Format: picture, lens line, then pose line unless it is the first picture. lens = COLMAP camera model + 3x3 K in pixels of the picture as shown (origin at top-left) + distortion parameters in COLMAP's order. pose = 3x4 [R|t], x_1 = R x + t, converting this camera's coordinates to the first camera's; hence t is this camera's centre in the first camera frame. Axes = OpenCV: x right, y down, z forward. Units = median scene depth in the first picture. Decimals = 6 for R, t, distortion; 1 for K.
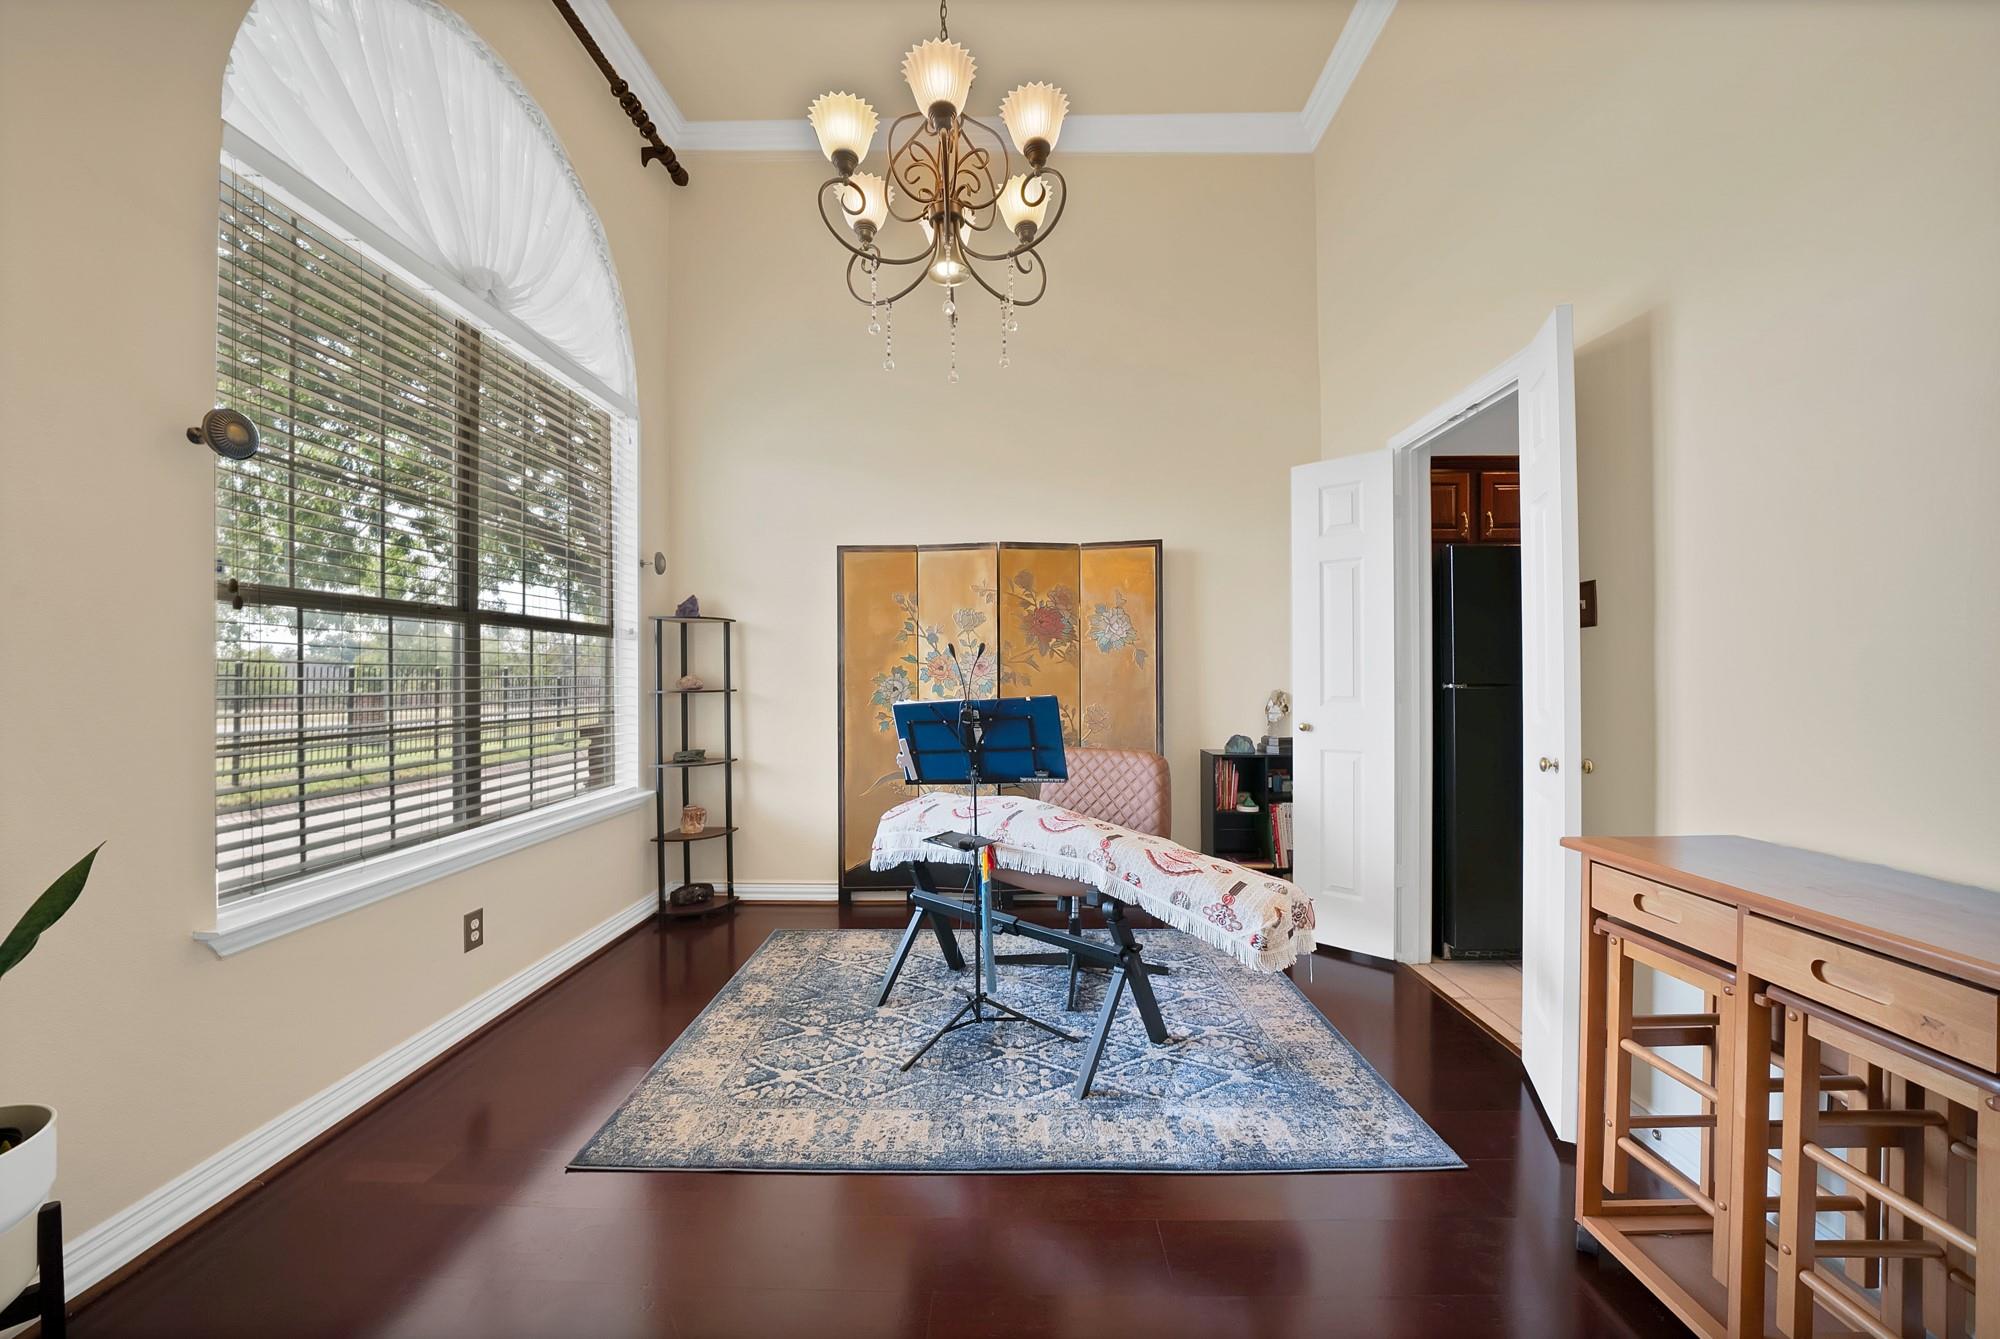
lens RADIAL K [[711.1, 0, 993.6], [0, 711.1, 674.3], [0, 0, 1]] dist [-0.016783, 0.000872]
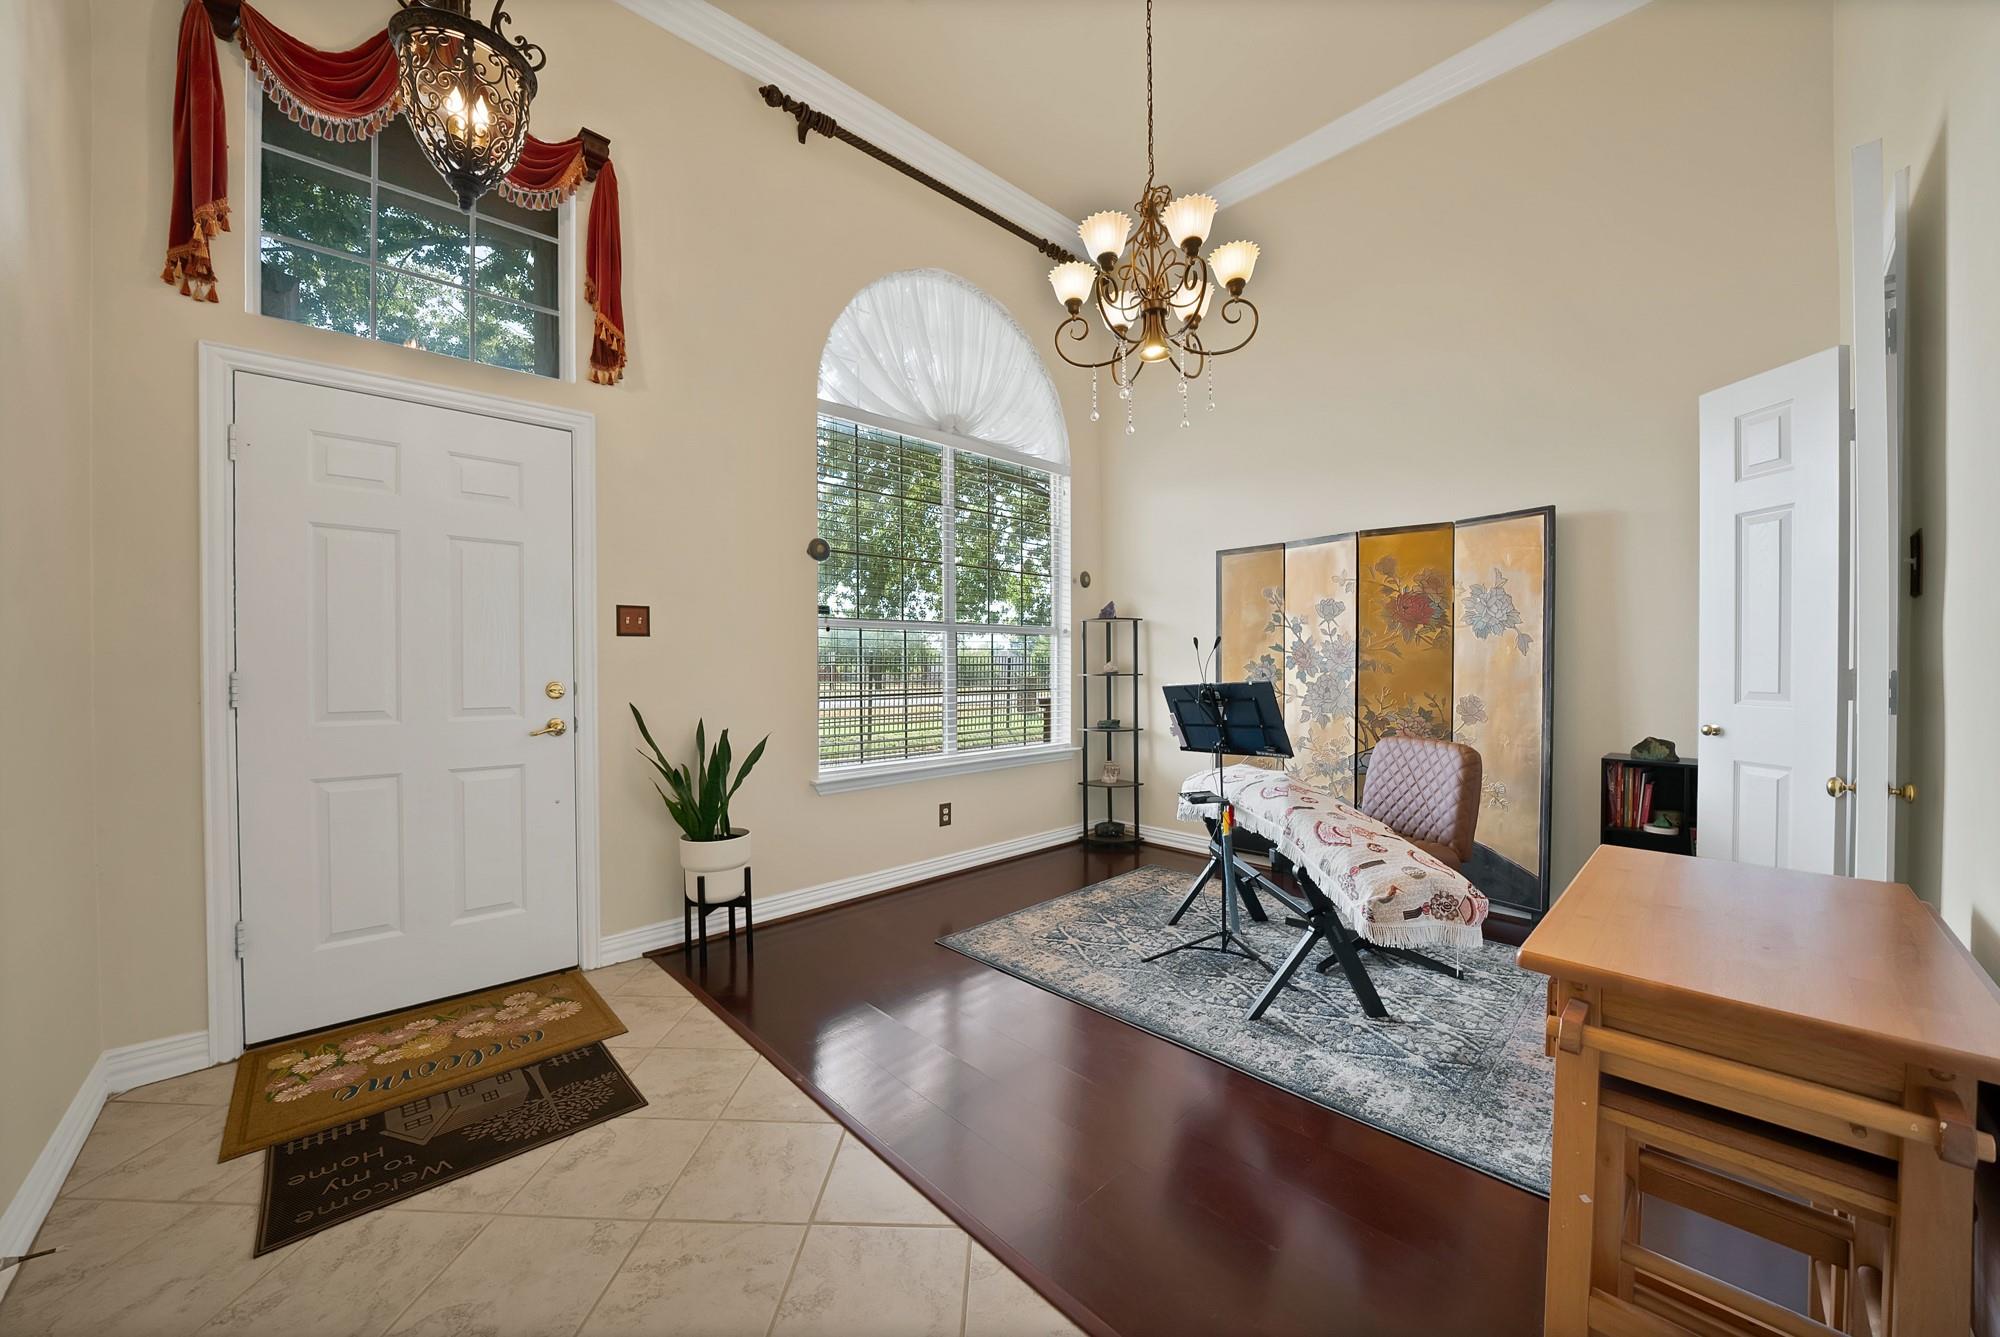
lens RADIAL K [[711.1, 0, 1016.8], [0, 711.1, 669.6], [0, 0, 1]] dist [-0.016783, 0.000872]
pose [[0.722398, 0.007690, -0.691435, 0.423135], [0.001419, 0.999920, 0.012603, -0.002750], [0.691476, -0.010086, 0.722329, -0.079983]]
